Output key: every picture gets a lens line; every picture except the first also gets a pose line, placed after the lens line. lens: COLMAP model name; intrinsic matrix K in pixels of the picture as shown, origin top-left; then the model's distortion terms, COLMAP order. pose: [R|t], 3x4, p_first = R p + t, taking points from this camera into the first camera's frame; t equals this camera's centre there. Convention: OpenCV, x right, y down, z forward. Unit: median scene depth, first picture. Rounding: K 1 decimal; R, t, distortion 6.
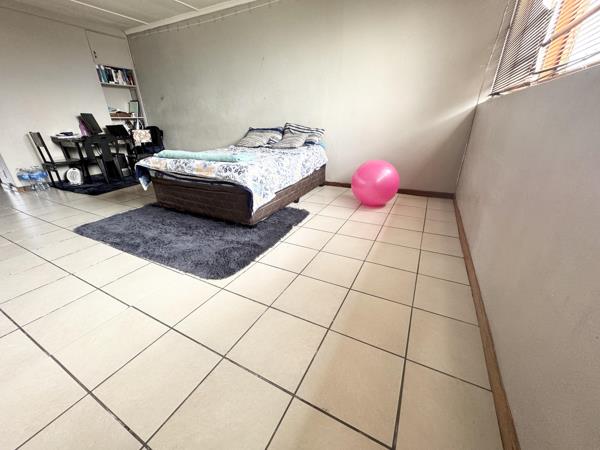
lens RADIAL K [[230.4, 0, 302.1], [0, 230.4, 227.5], [0, 0, 1]] dist [-0.005006, -0.000068]
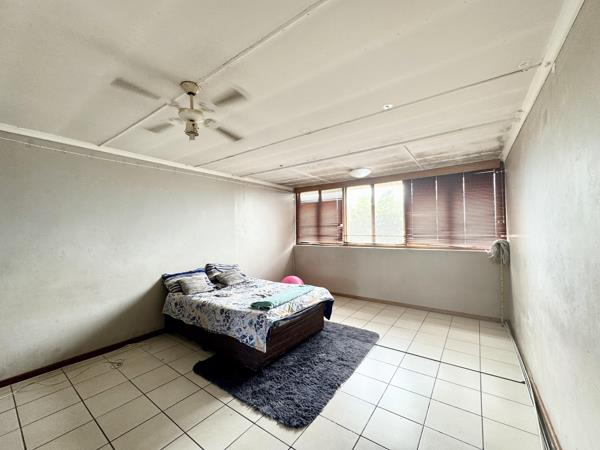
lens RADIAL K [[230.4, 0, 302.1], [0, 230.4, 227.5], [0, 0, 1]] dist [-0.005006, -0.000068]
pose [[0.172277, 0.034183, 0.984455, -1.607133], [0.423893, 0.899557, -0.105416, -0.458170], [-0.889177, 0.435465, 0.140483, 0.556192]]
